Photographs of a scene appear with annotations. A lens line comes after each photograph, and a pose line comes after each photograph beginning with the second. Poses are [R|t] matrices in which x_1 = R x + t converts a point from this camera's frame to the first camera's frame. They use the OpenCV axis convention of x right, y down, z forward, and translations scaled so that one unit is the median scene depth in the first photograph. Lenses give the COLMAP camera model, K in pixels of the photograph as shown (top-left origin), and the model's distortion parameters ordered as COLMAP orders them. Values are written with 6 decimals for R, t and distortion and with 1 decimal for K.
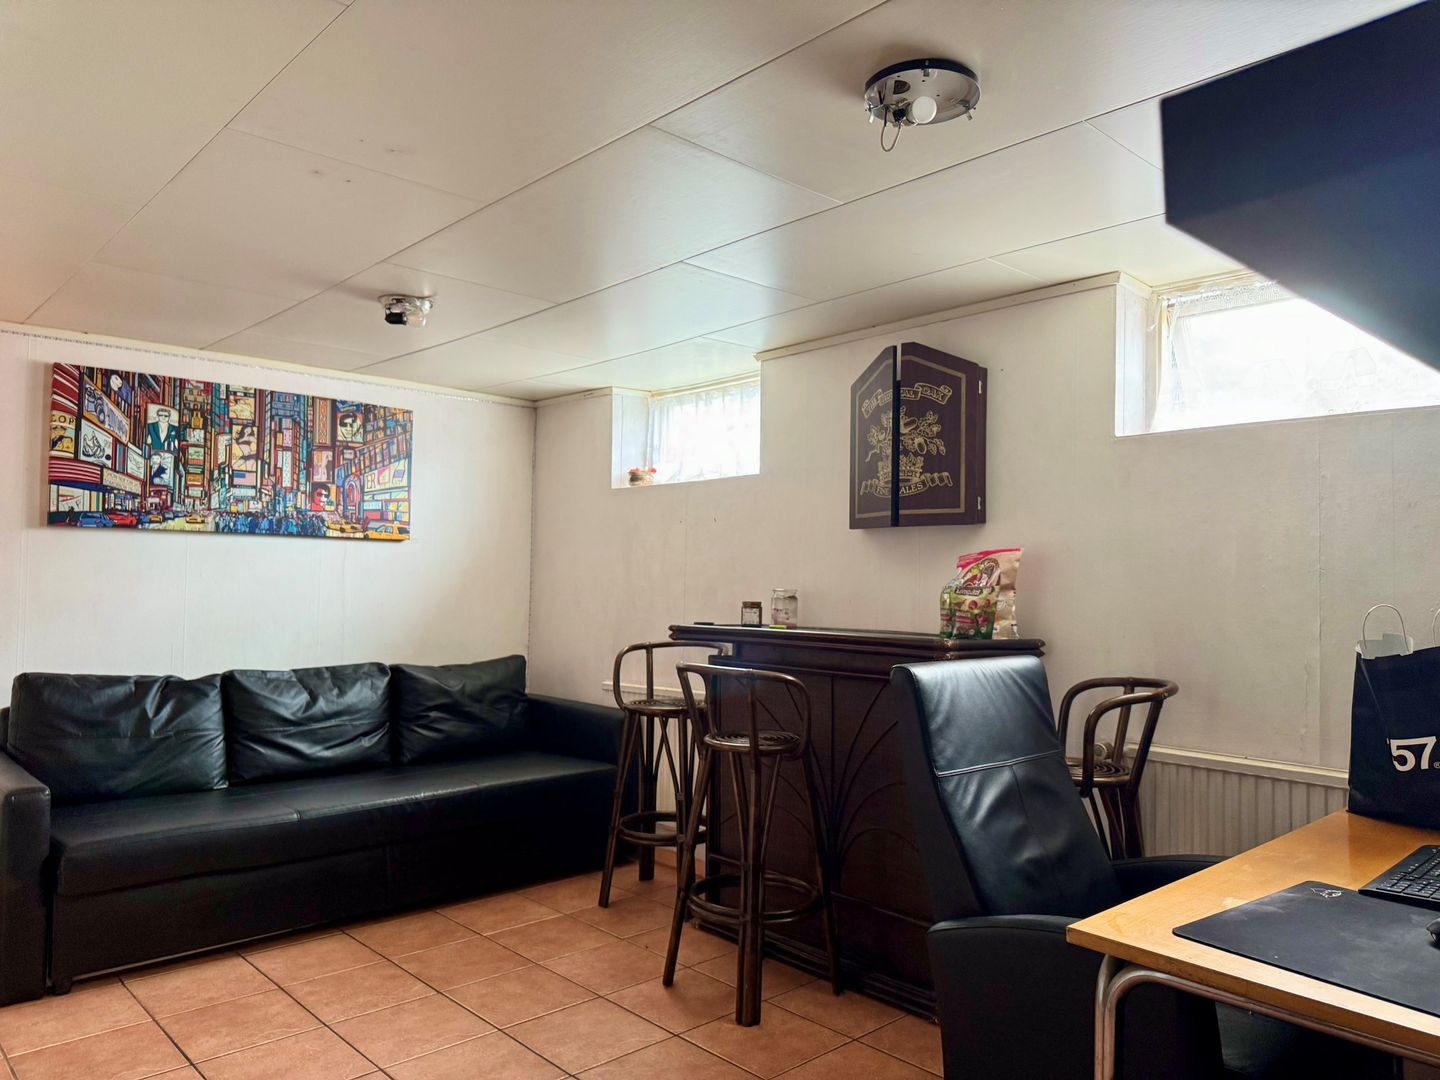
lens RADIAL K [[1018.9, 0, 723.8], [0, 1018.9, 543.9], [0, 0, 1]] dist [0.128918, -0.197563]
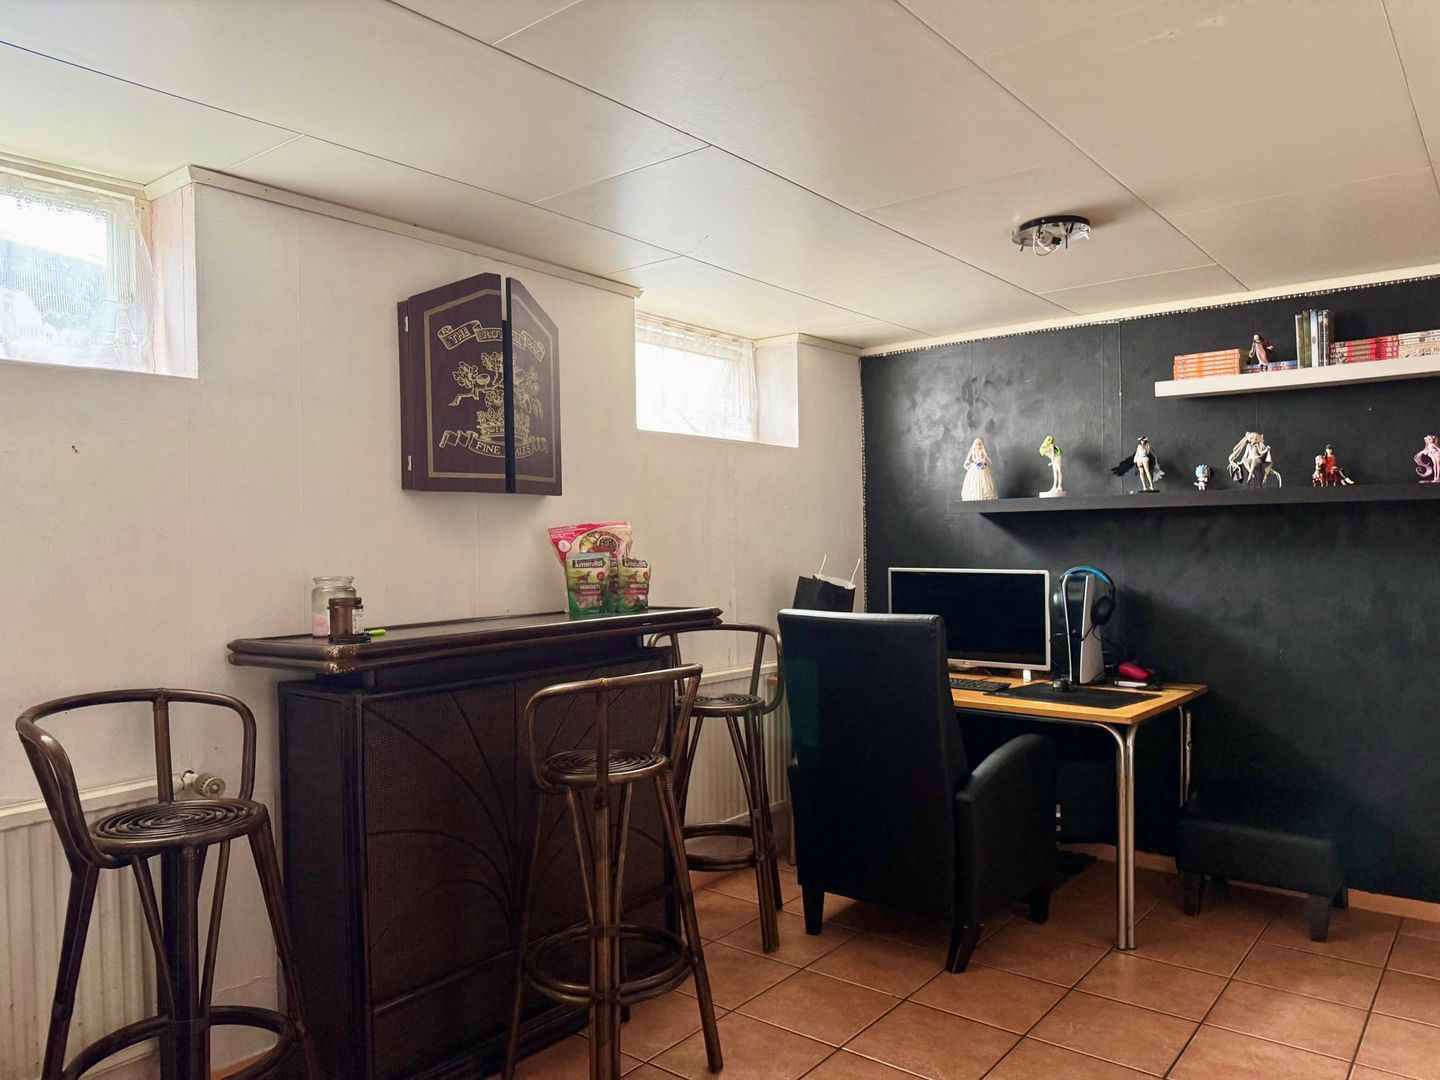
lens RADIAL K [[1018.9, 0, 723.8], [0, 1018.9, 543.9], [0, 0, 1]] dist [0.128918, -0.197563]
pose [[-0.150460, -0.014068, 0.988516, -0.699258], [-0.027799, 0.999564, 0.009993, 0.012199], [-0.988225, -0.025977, -0.150785, 0.942167]]
